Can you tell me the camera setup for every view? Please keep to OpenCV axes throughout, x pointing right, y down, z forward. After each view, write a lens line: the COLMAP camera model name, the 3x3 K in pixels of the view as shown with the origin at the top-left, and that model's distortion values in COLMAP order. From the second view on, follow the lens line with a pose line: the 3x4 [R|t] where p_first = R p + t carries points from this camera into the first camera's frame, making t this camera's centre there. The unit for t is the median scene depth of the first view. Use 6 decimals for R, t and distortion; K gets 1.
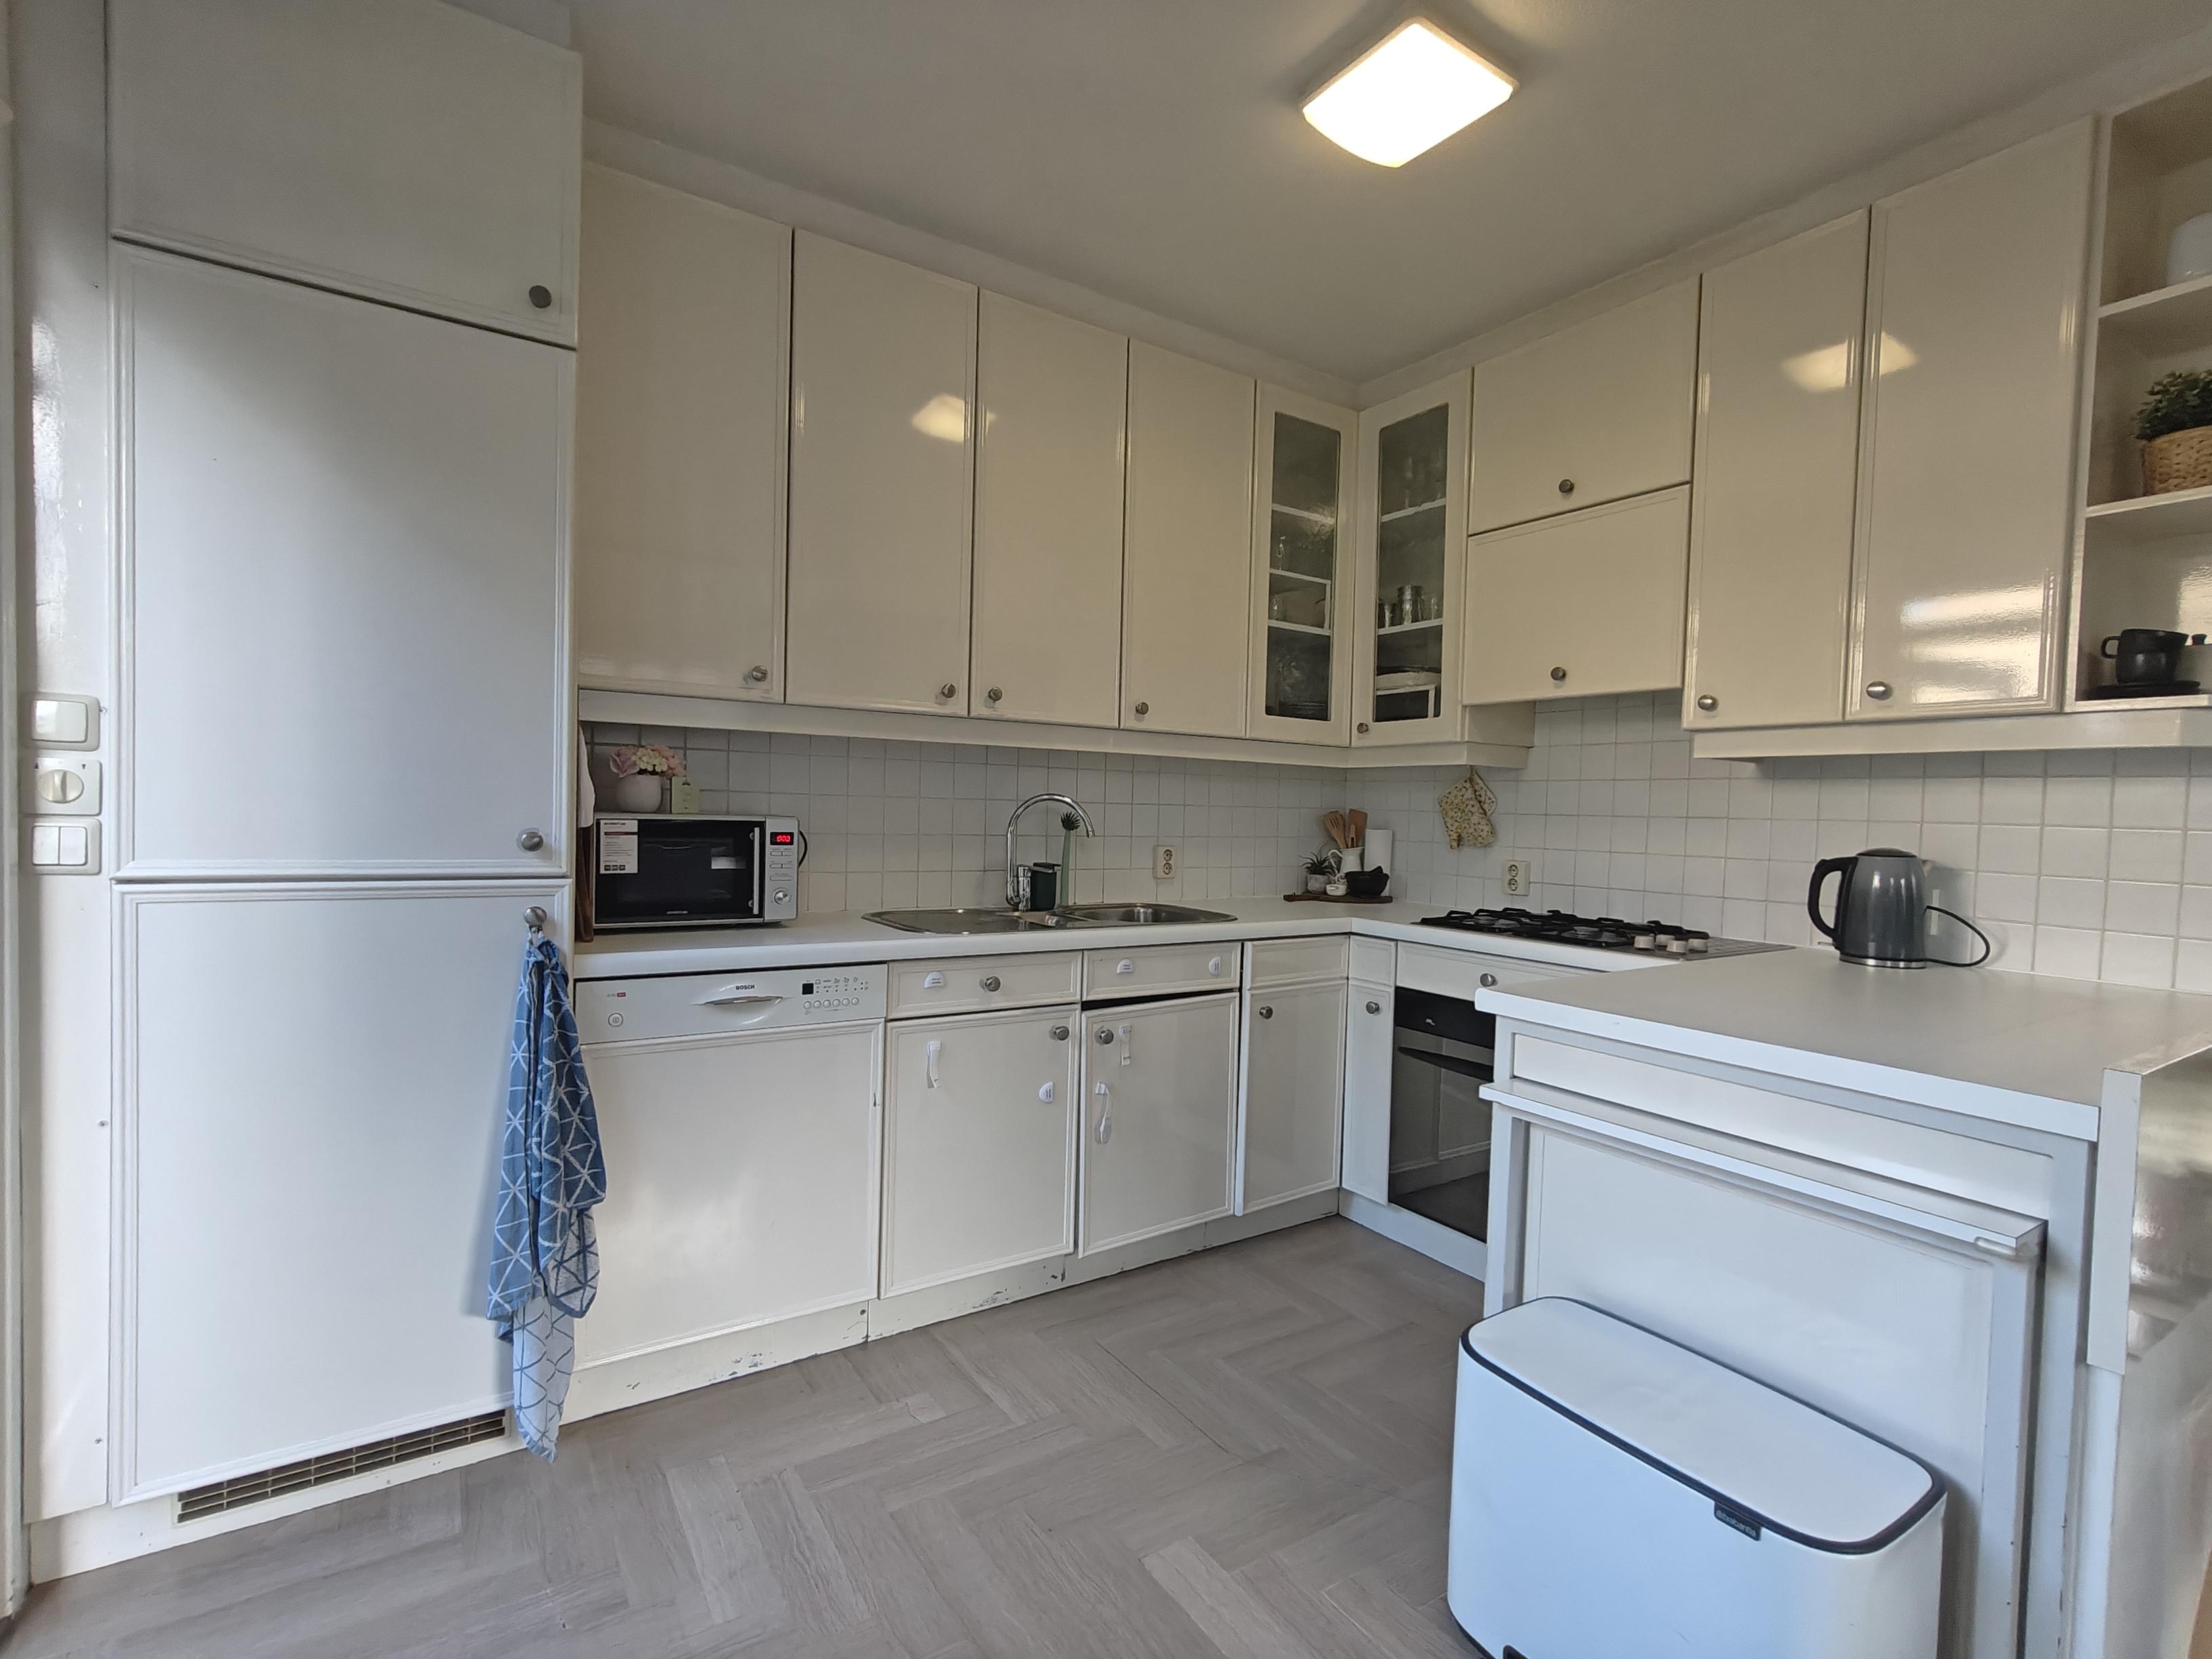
lens RADIAL K [[1037.8, 0, 1099.7], [0, 1037.8, 843.1], [0, 0, 1]] dist [-0.002048, -0.000396]
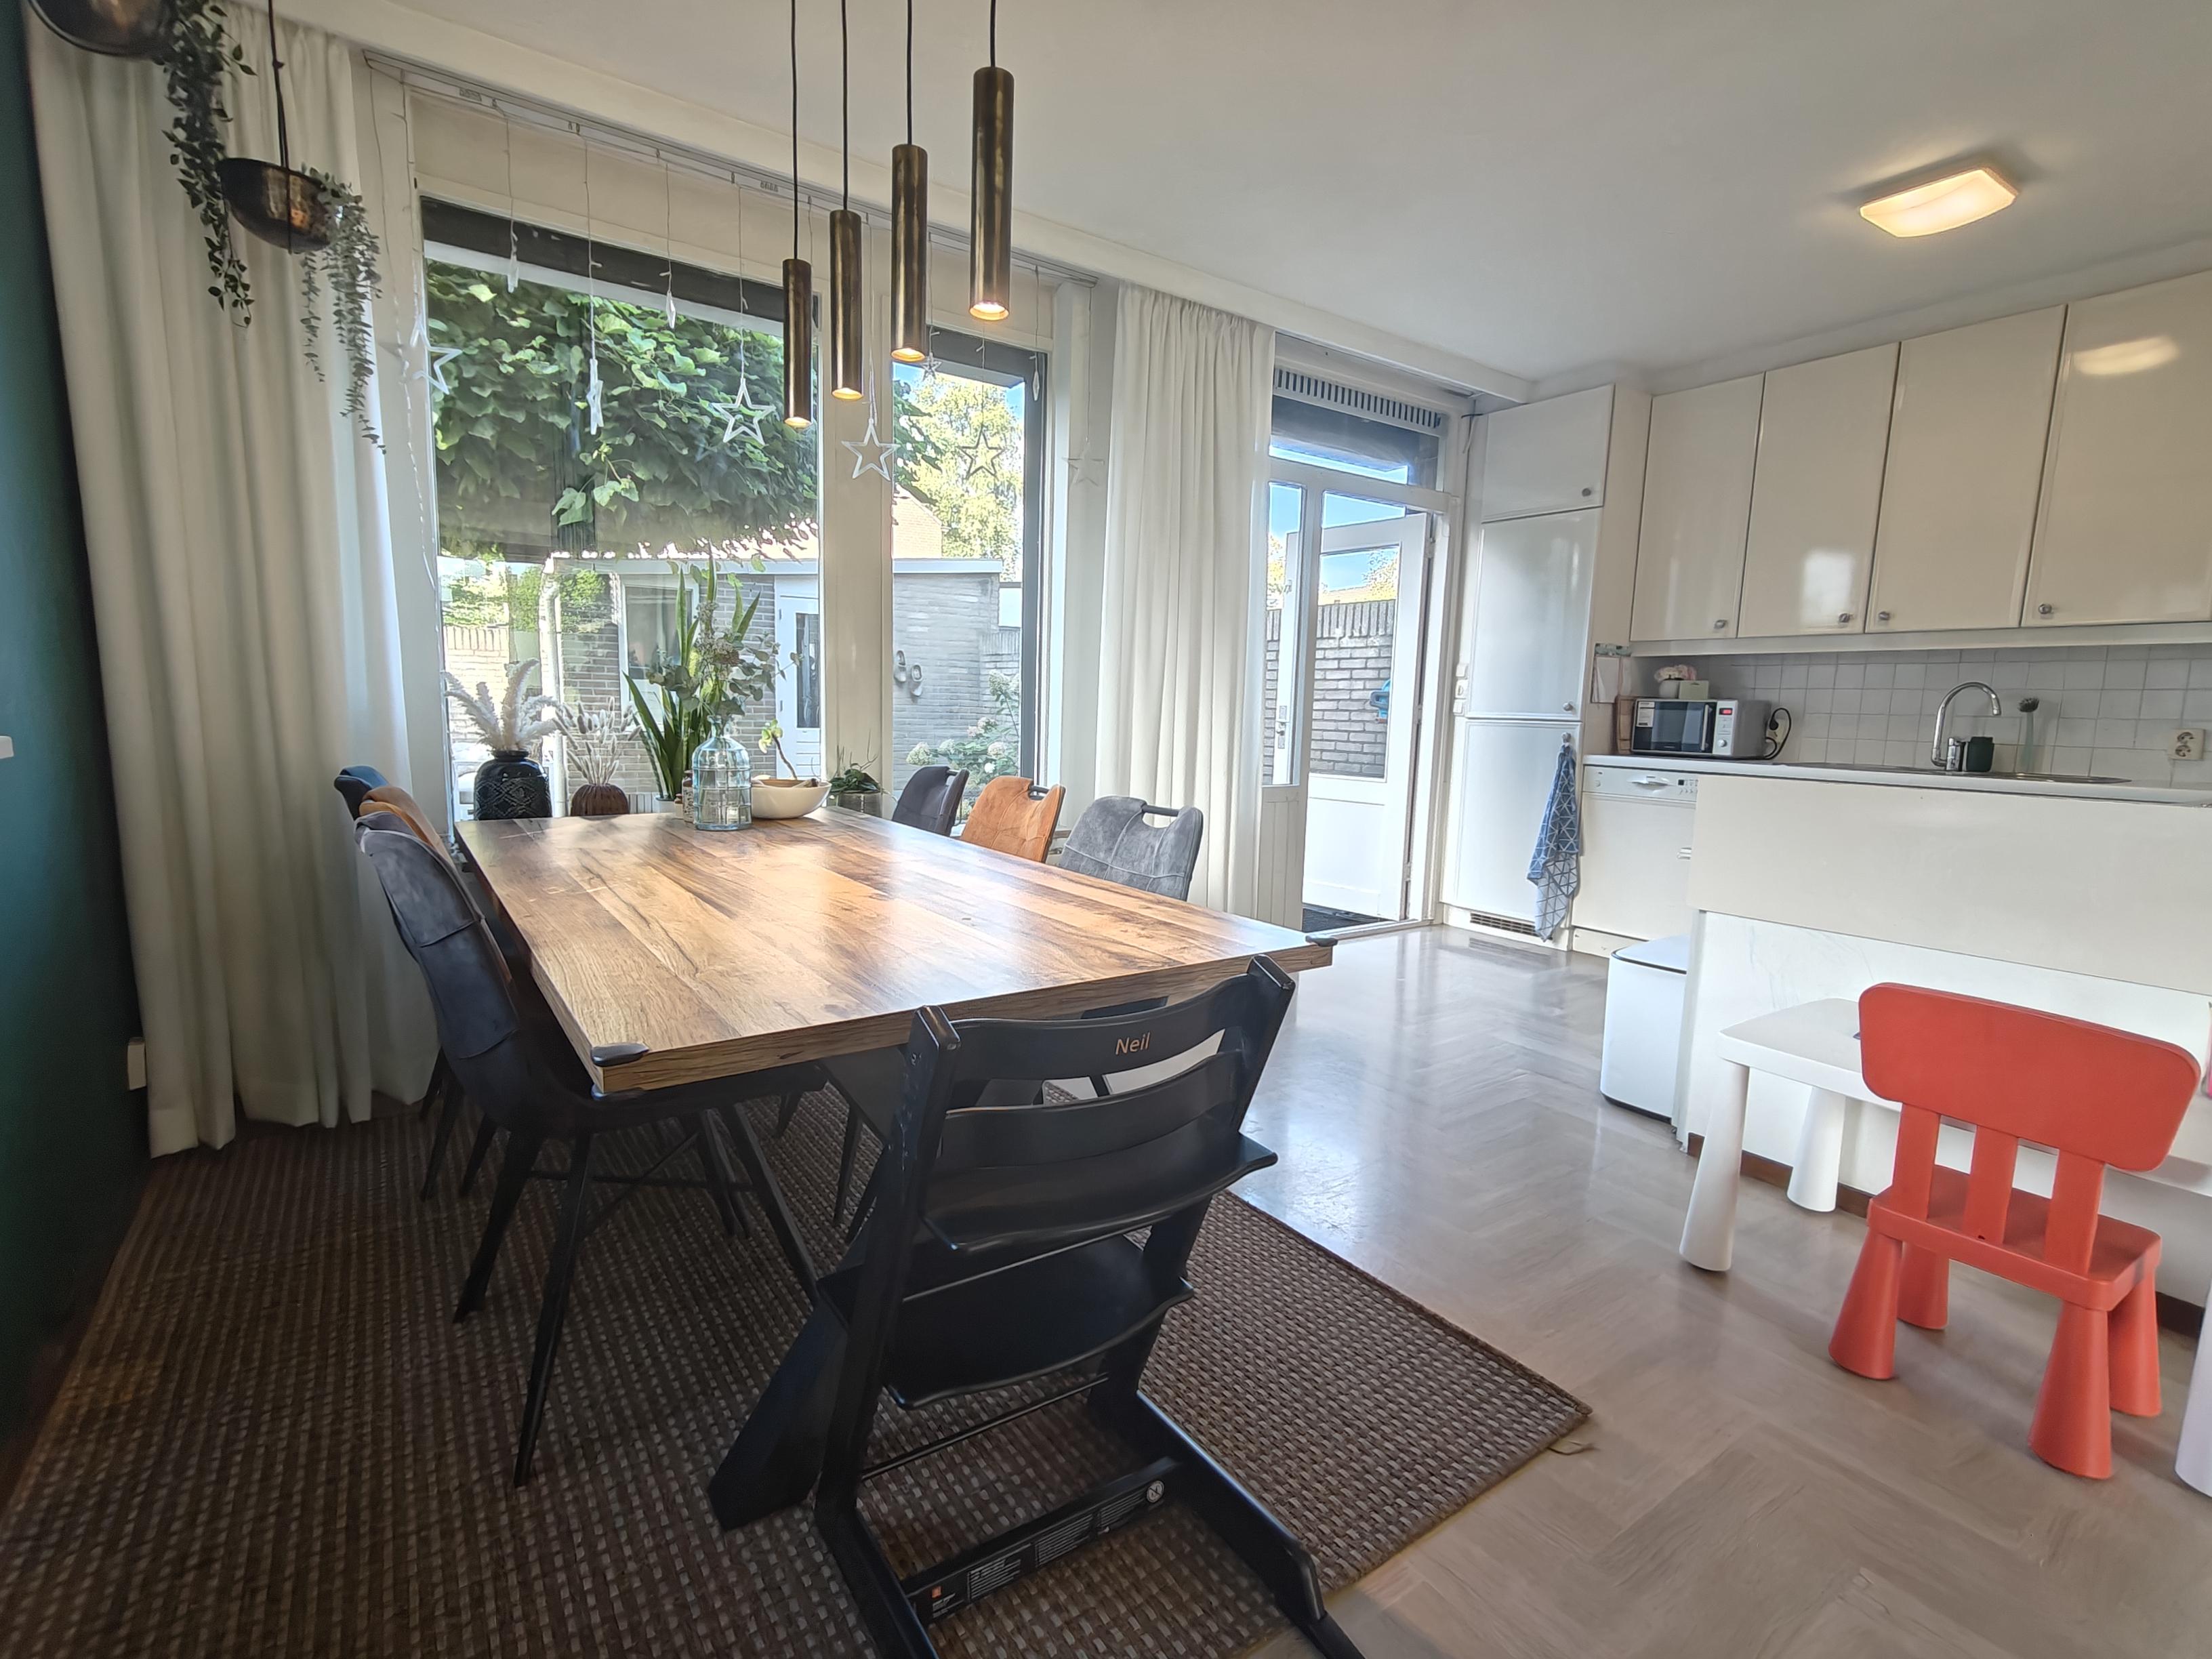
lens RADIAL K [[1037.8, 0, 1099.7], [0, 1037.8, 843.1], [0, 0, 1]] dist [-0.002048, -0.000396]
pose [[0.019273, 0.120328, -0.992547, 1.768366], [-0.044381, 0.991856, 0.119383, 0.067188], [0.998829, 0.041749, 0.024456, -0.191230]]
